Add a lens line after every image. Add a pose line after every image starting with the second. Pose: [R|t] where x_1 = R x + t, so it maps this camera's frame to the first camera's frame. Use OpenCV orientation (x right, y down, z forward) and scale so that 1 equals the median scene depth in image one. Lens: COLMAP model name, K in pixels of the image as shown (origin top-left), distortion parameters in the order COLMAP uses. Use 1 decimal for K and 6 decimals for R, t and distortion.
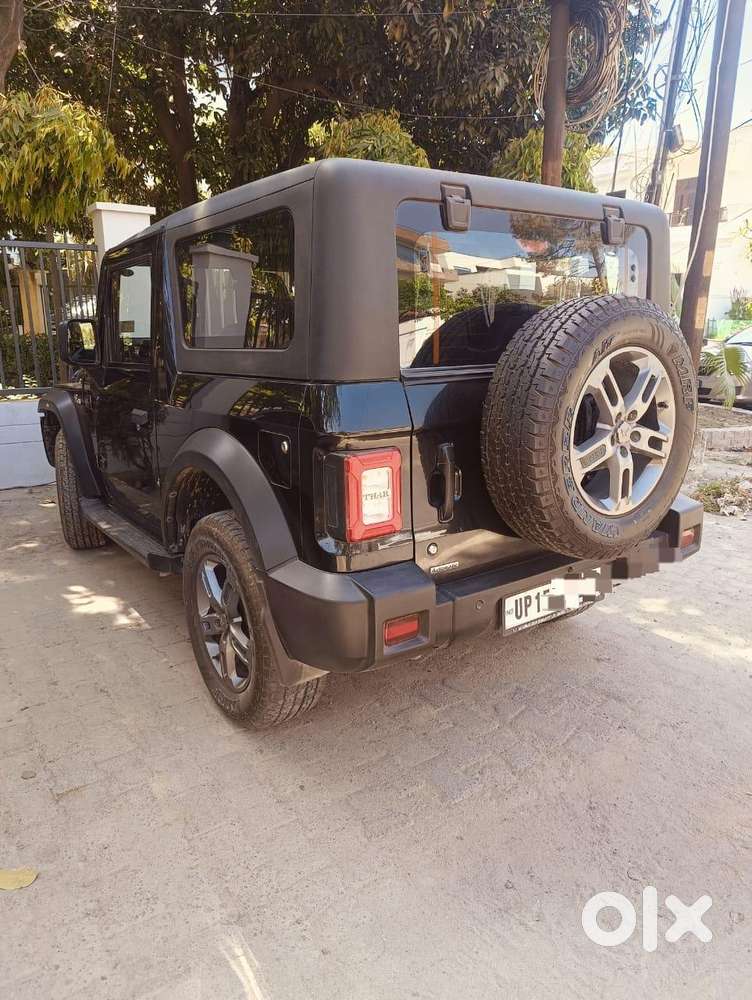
lens RADIAL K [[703.1, 0, 376.0], [0, 703.1, 500.0], [0, 0, 1]] dist [0.002343, -0.001002]
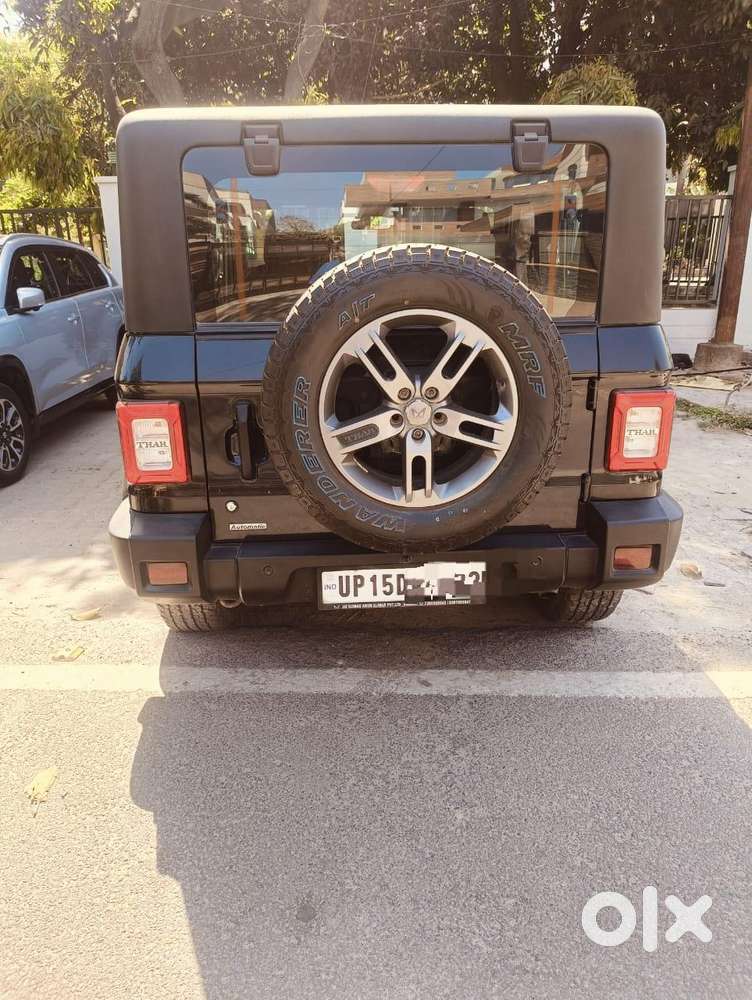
lens RADIAL K [[703.1, 0, 376.0], [0, 703.1, 500.0], [0, 0, 1]] dist [0.002343, -0.001002]
pose [[0.839664, 0.187694, -0.509643, 0.683550], [-0.132444, 0.980819, 0.143013, -0.096462], [0.526710, -0.052584, 0.848417, 0.226892]]
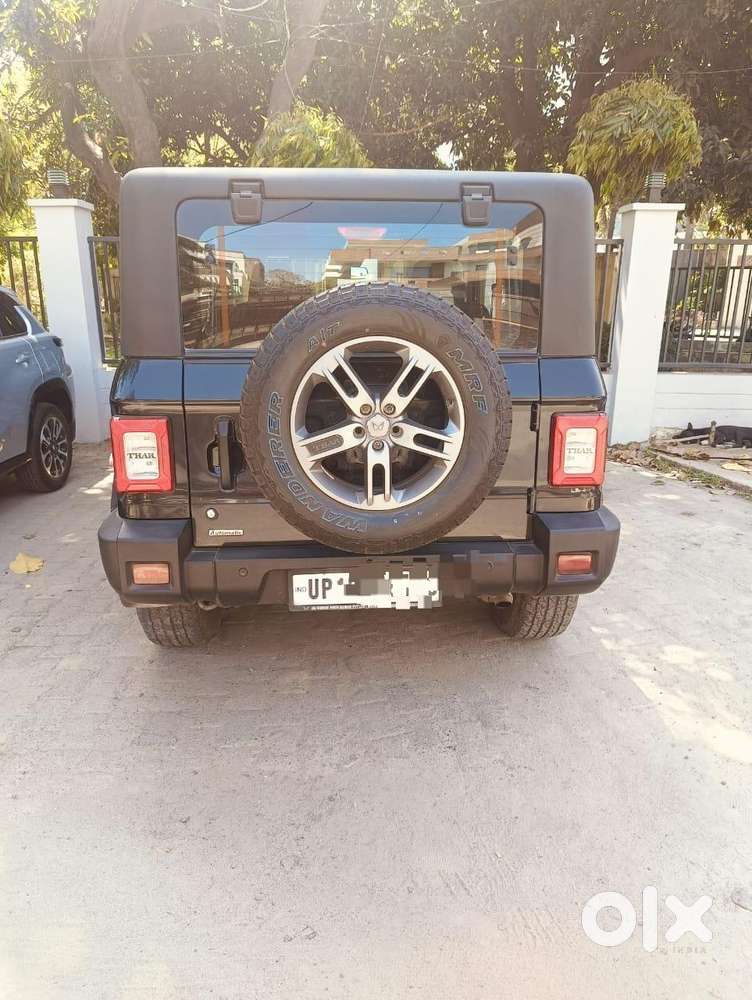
lens RADIAL K [[711.7, 0, 380.1], [0, 711.7, 493.6], [0, 0, 1]] dist [0.005300, -0.007612]
pose [[0.850433, 0.150653, -0.504051, 0.774732], [-0.143583, 0.988212, 0.053109, -0.050892], [0.506110, 0.027208, 0.862040, 0.147114]]
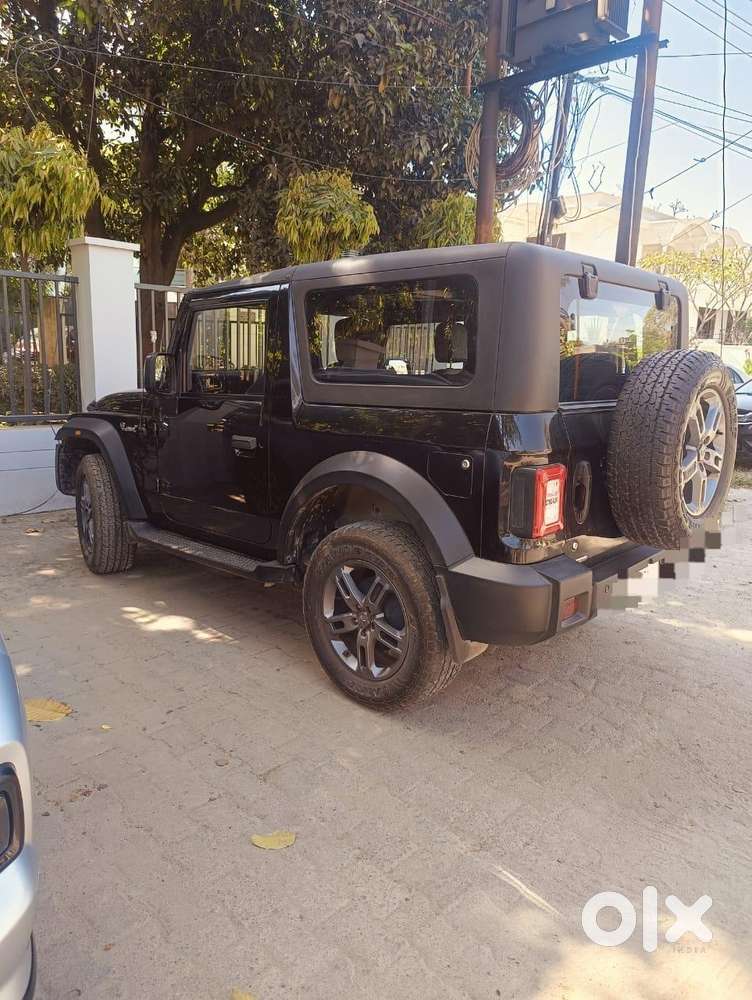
lens RADIAL K [[701.2, 0, 379.8], [0, 701.2, 486.9], [0, 0, 1]] dist [0.004317, -0.006928]
pose [[0.978818, -0.009447, 0.204512, -0.461319], [0.022631, 0.997806, -0.062225, 0.032795], [-0.203475, 0.065535, 0.976884, -0.147038]]
